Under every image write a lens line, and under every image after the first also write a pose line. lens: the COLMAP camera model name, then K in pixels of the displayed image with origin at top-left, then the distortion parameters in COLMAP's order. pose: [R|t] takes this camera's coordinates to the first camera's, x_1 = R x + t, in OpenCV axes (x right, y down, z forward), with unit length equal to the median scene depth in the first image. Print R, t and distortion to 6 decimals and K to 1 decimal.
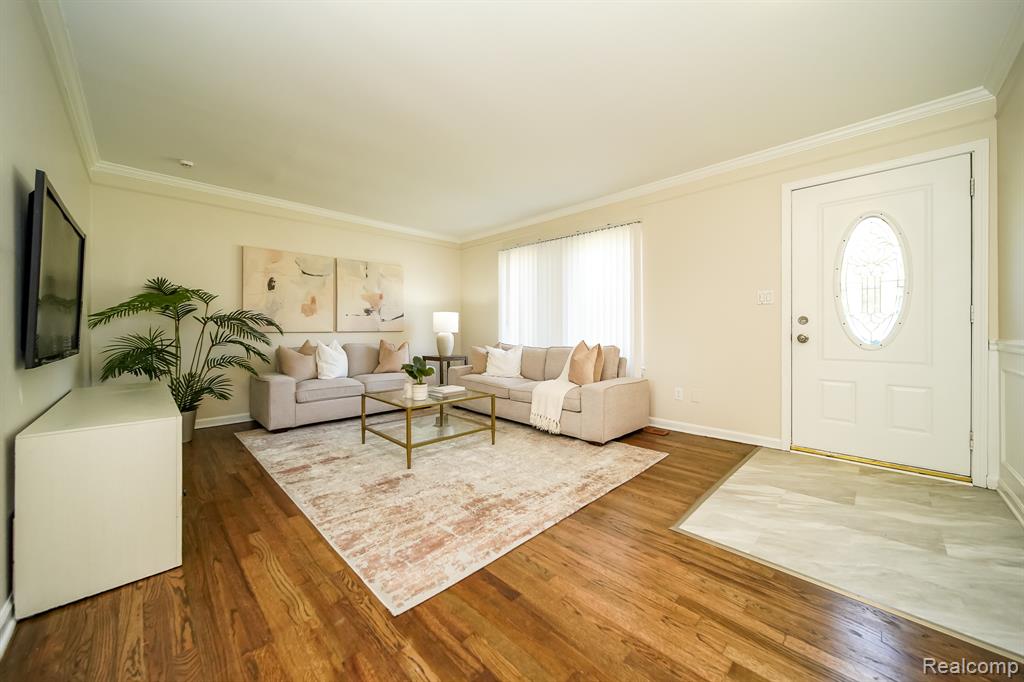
lens RADIAL K [[370.3, 0, 507.3], [0, 370.3, 330.3], [0, 0, 1]] dist [0.002567, -0.000791]
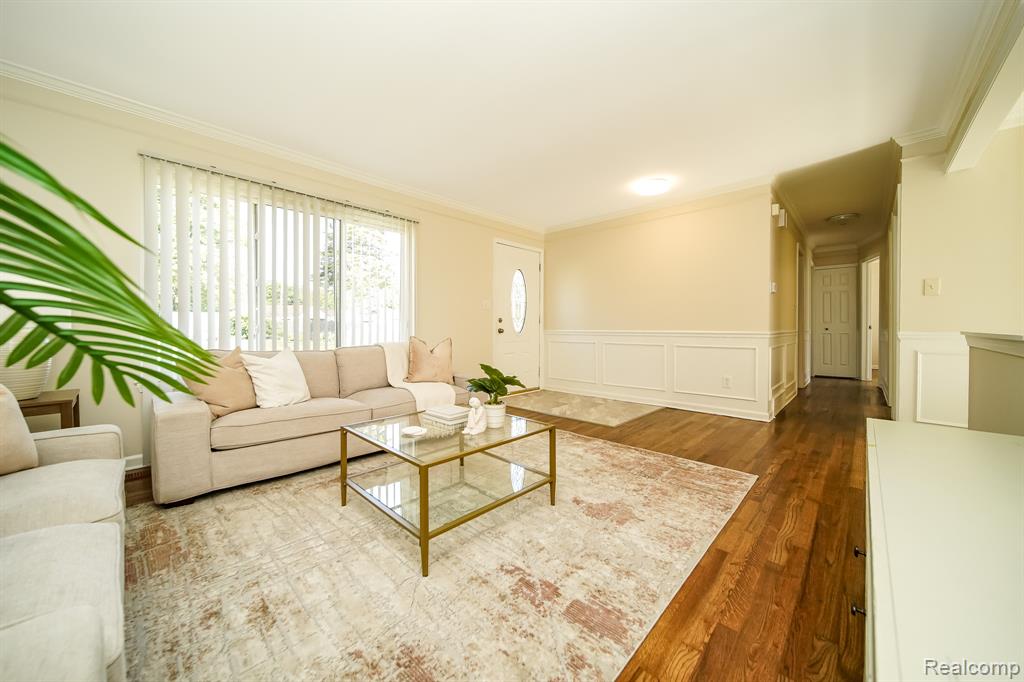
lens RADIAL K [[370.3, 0, 506.8], [0, 370.3, 331.7], [0, 0, 1]] dist [0.002567, -0.000791]
pose [[-0.027676, -0.013962, 0.999519, -1.362041], [-0.002609, 0.999900, 0.013896, 0.003317], [-0.999614, -0.002223, -0.027710, 1.480686]]
